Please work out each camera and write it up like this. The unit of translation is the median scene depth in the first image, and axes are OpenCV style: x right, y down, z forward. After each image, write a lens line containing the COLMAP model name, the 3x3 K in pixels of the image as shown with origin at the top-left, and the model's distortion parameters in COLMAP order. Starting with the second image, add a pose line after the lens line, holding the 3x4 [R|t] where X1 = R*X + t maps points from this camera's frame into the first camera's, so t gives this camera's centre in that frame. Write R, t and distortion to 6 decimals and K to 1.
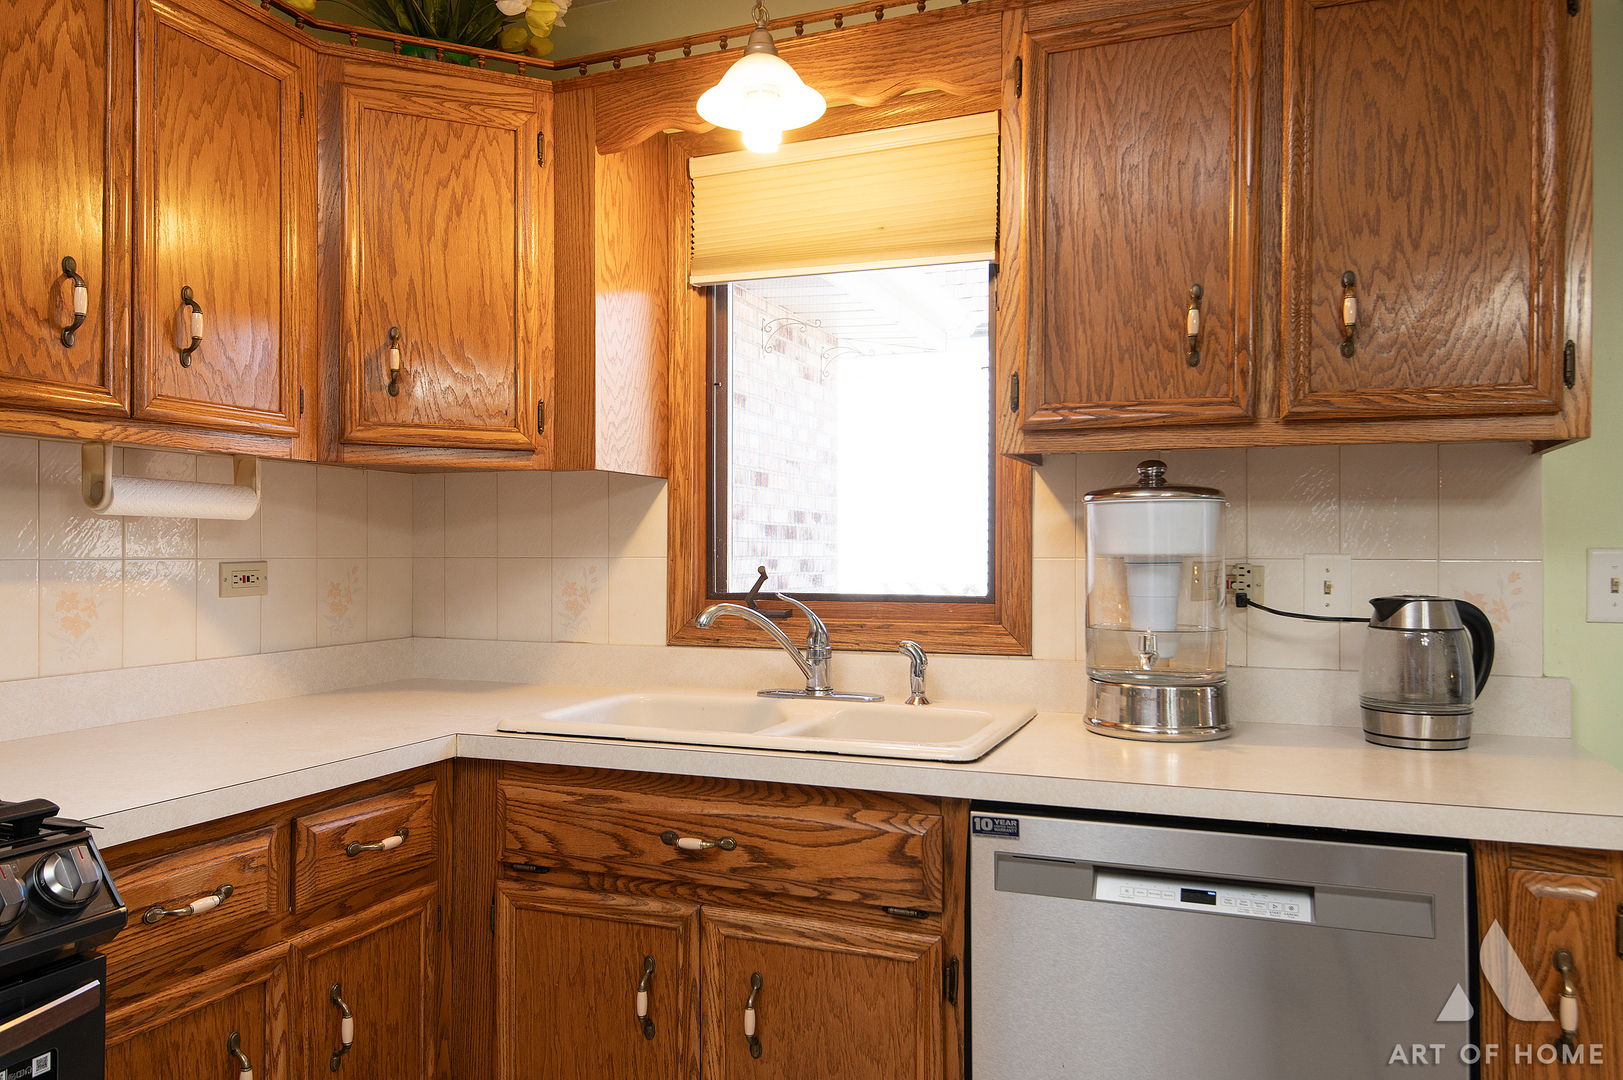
lens RADIAL K [[1158.5, 0, 811.5], [0, 1158.5, 540.0], [0, 0, 1]] dist [0.006368, 0.001880]
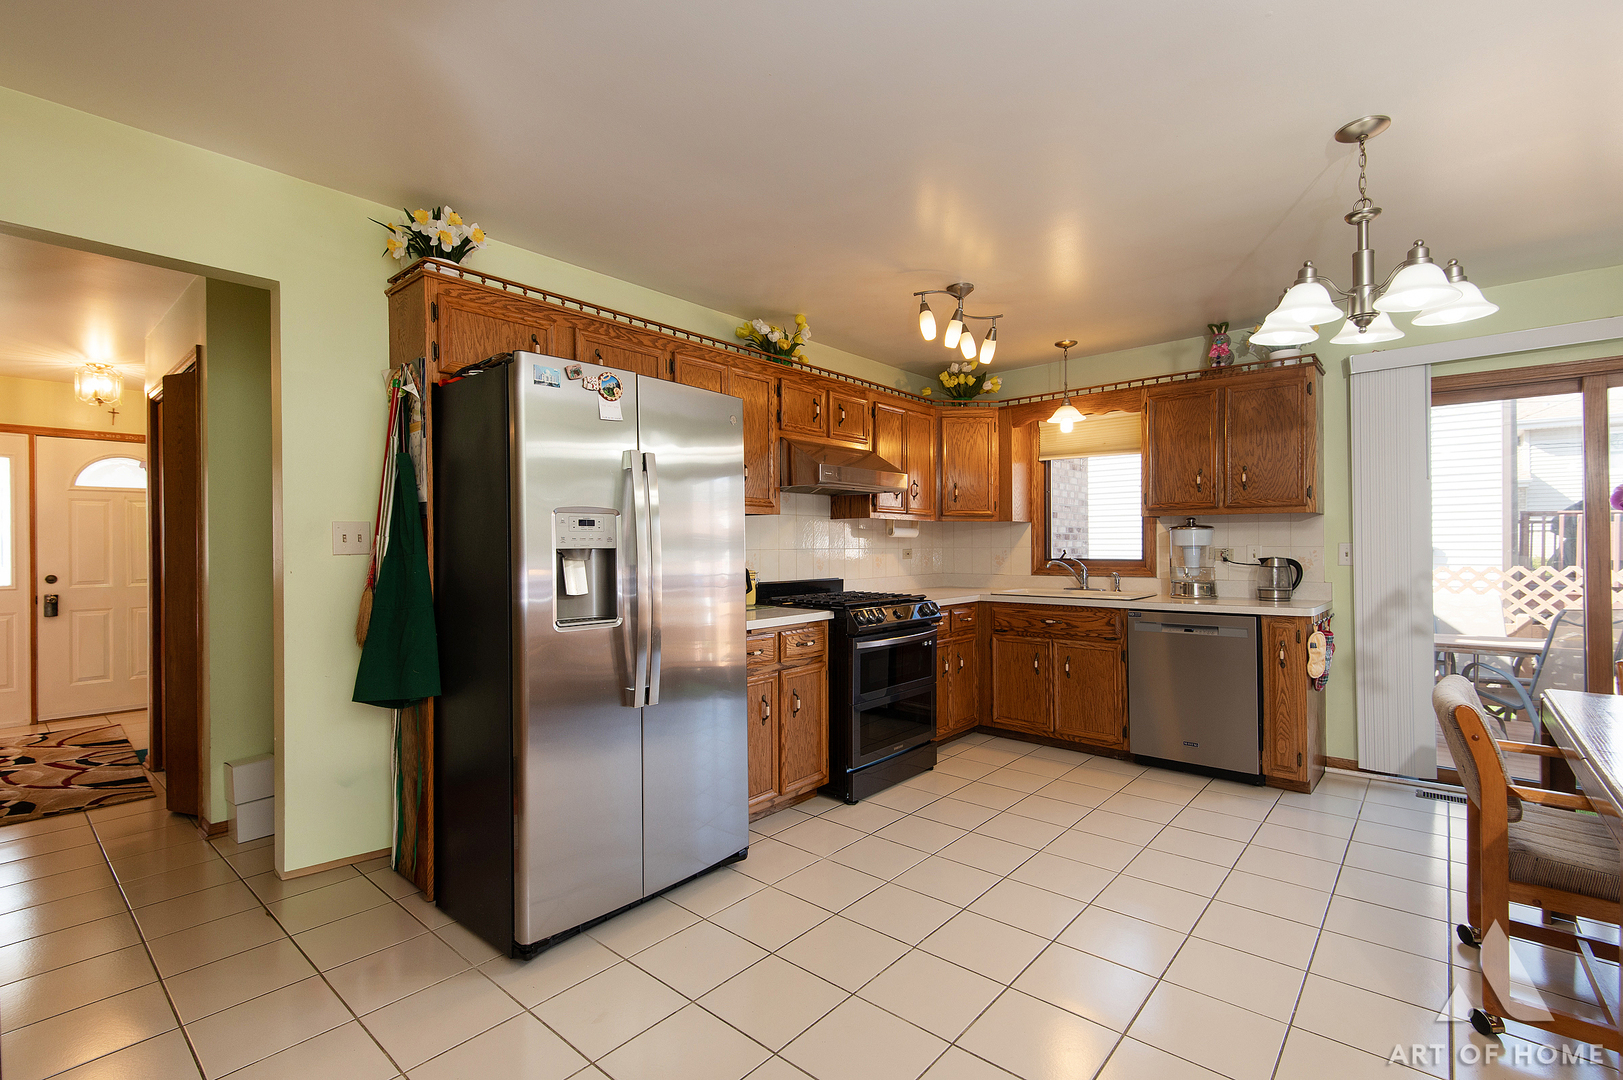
lens RADIAL K [[728.3, 0, 802.6], [0, 728.3, 544.2], [0, 0, 1]] dist [0.025545, -0.000195]
pose [[0.940121, -0.006479, -0.340778, -0.044760], [0.009345, 0.999933, 0.006769, -0.017253], [0.340712, -0.009548, 0.940119, -1.470811]]
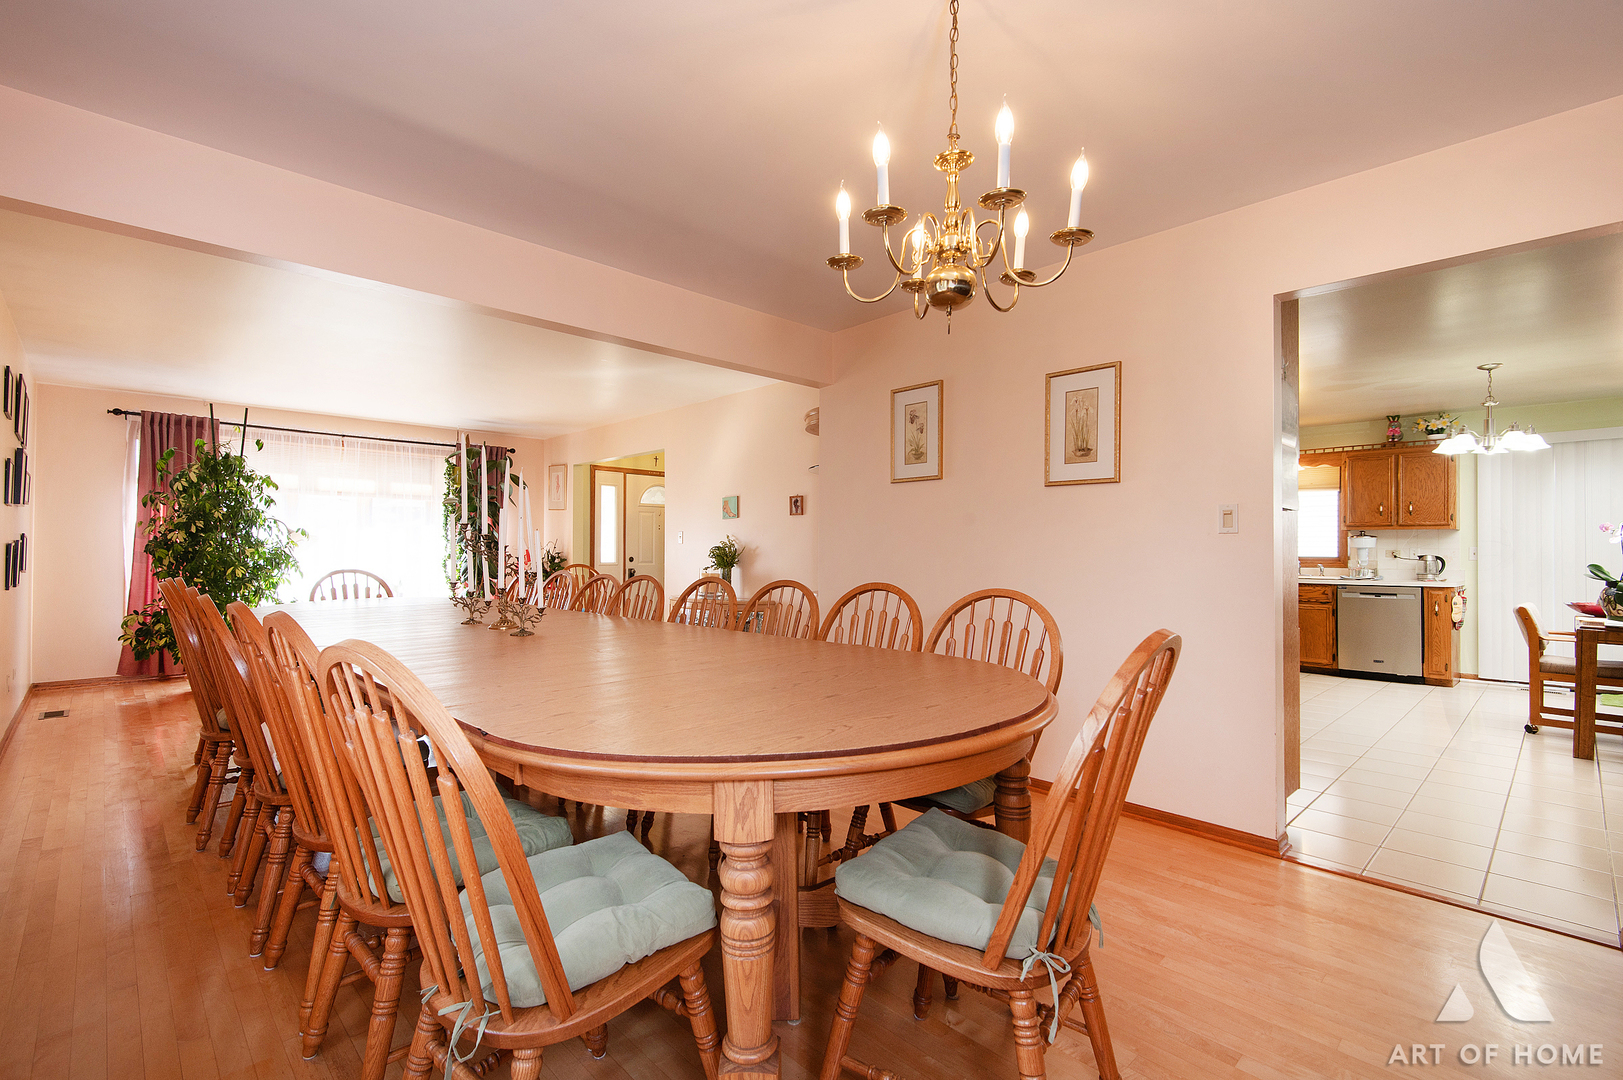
lens RADIAL K [[733.3, 0, 808.9], [0, 733.3, 544.1], [0, 0, 1]] dist [0.000355, 0.000044]
pose [[0.909641, 0.003074, -0.415383, -0.758046], [-0.005039, 0.999981, -0.003633, 0.022371], [0.415364, 0.005397, 0.909639, -3.539810]]
